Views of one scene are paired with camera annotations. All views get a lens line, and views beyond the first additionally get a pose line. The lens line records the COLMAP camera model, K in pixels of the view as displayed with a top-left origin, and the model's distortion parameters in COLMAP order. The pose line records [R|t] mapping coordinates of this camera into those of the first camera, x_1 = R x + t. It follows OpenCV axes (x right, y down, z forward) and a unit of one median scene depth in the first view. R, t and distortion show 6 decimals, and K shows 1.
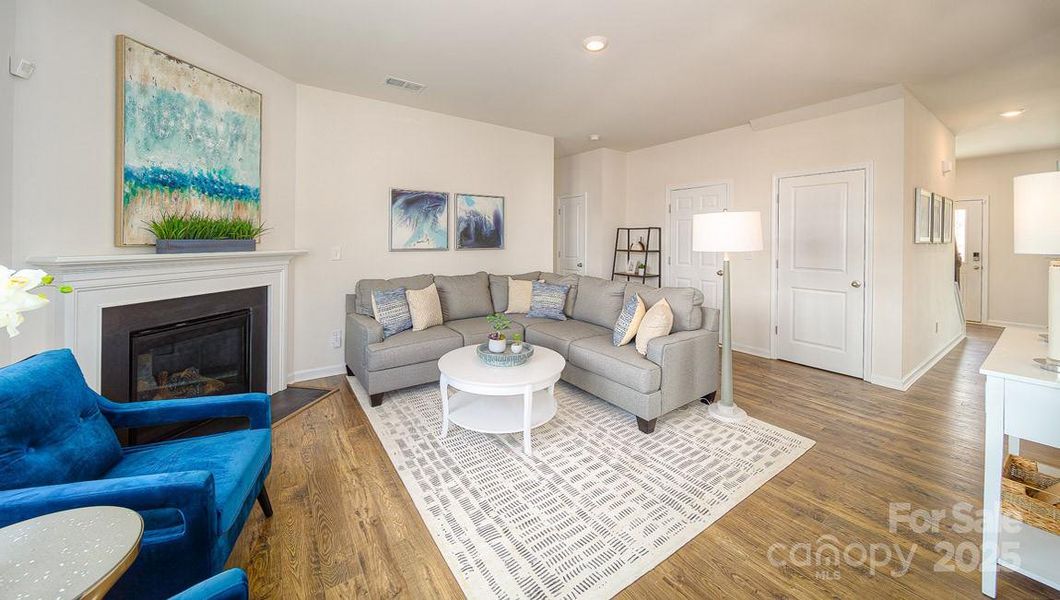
lens RADIAL K [[373.5, 0, 533.6], [0, 373.5, 238.2], [0, 0, 1]] dist [-0.000475, -0.000235]
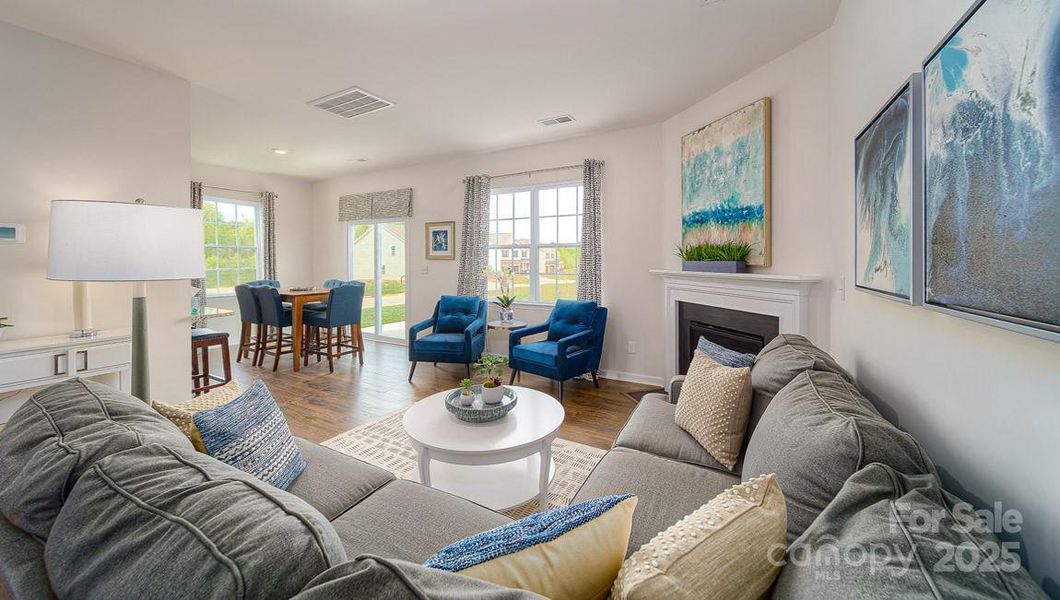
lens RADIAL K [[373.5, 0, 525.3], [0, 373.5, 264.5], [0, 0, 1]] dist [-0.000475, -0.000235]
pose [[-0.911750, -0.005687, -0.410706, 0.169340], [-0.011064, 0.999881, 0.010718, 0.007672], [0.410596, 0.014316, -0.911705, 1.815485]]
